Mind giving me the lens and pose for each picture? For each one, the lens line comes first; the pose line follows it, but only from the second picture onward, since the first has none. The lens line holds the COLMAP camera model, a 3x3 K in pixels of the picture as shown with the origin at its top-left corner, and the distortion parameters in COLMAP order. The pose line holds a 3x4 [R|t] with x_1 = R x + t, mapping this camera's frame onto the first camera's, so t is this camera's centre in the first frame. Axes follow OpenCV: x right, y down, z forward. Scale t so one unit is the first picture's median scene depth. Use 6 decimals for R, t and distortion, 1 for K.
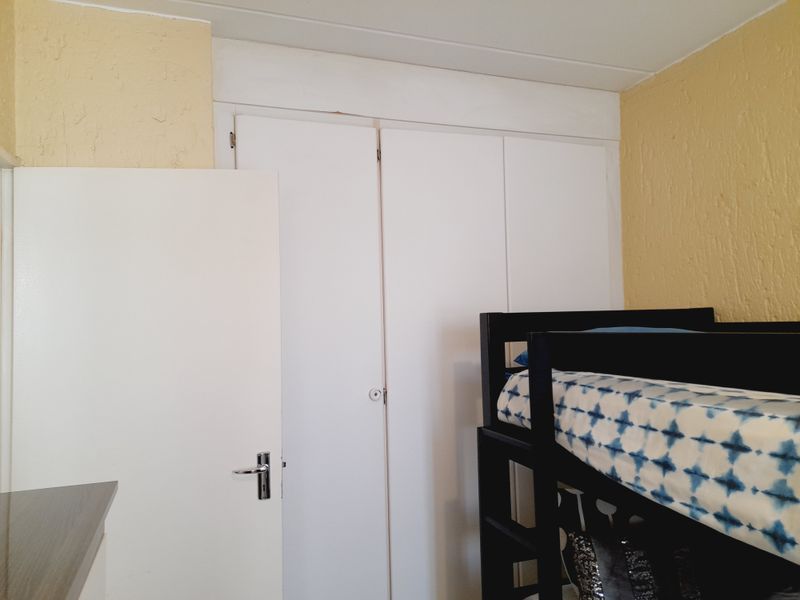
lens RADIAL K [[581.2, 0, 405.8], [0, 581.2, 298.5], [0, 0, 1]] dist [0.066487, -0.023507]
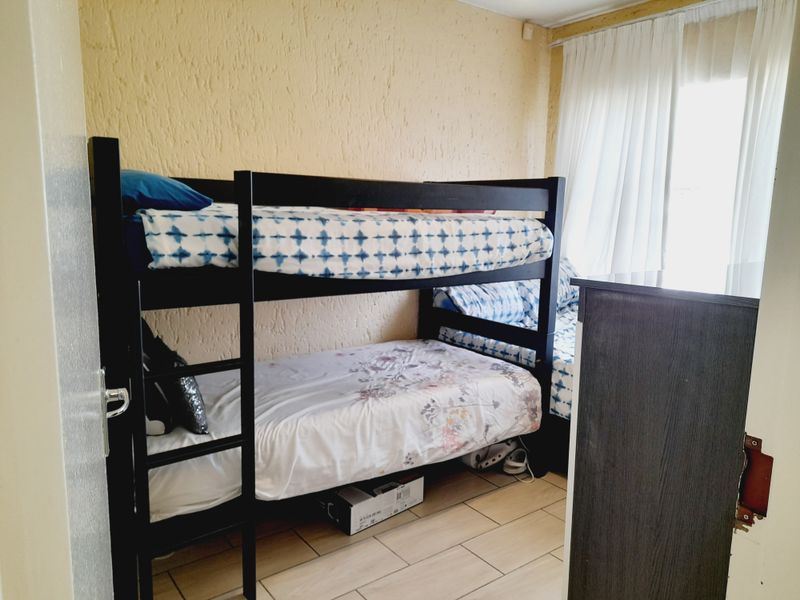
lens RADIAL K [[581.2, 0, 405.8], [0, 581.2, 298.5], [0, 0, 1]] dist [0.066487, -0.023507]
pose [[-0.297112, -0.125139, 0.946607, -1.174445], [-0.055042, 0.991971, 0.113860, 0.194915], [-0.953255, -0.018274, -0.301614, 1.324246]]
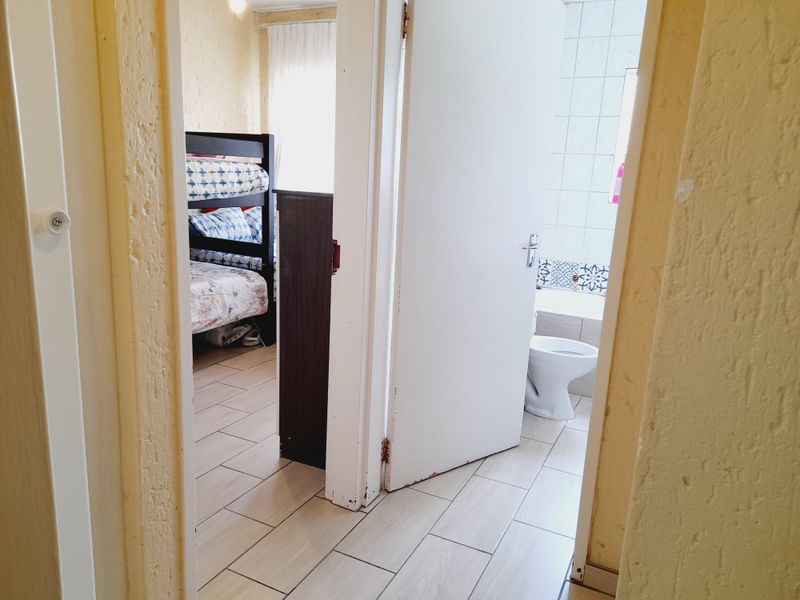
lens RADIAL K [[581.2, 0, 405.8], [0, 581.2, 298.5], [0, 0, 1]] dist [0.066487, -0.023507]
pose [[-0.687411, -0.163261, 0.707681, -2.041063], [-0.063334, 0.984170, 0.165527, 0.259697], [-0.723502, 0.068965, -0.686868, 1.793874]]
